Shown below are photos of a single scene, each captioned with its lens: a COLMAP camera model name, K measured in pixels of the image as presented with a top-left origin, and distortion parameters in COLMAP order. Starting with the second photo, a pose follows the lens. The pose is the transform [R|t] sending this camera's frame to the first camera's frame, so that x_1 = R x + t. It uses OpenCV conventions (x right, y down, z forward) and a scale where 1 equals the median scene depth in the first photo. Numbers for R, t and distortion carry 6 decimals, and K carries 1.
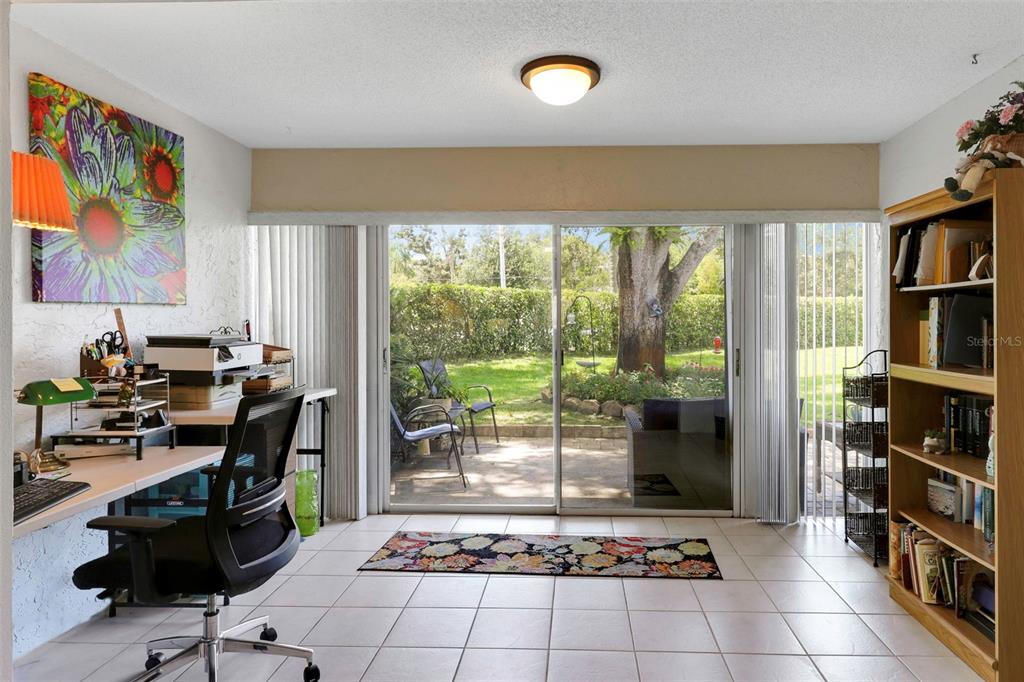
lens RADIAL K [[623.0, 0, 565.7], [0, 623.0, 321.7], [0, 0, 1]] dist [0.003155, 0.001593]
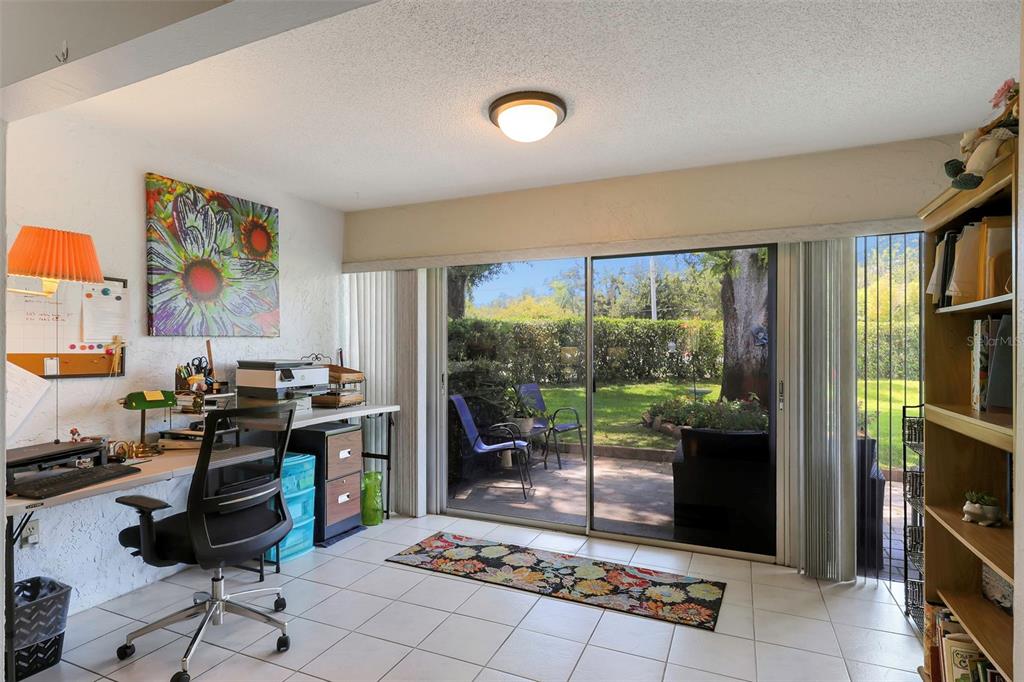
lens RADIAL K [[542.5, 0, 503.0], [0, 542.5, 348.9], [0, 0, 1]] dist [0.005796, -0.003732]
pose [[0.922003, 0.000812, -0.387183, 0.232750], [-0.001553, 0.999998, -0.001600, -0.001066], [0.387180, 0.002076, 0.922002, 0.118490]]
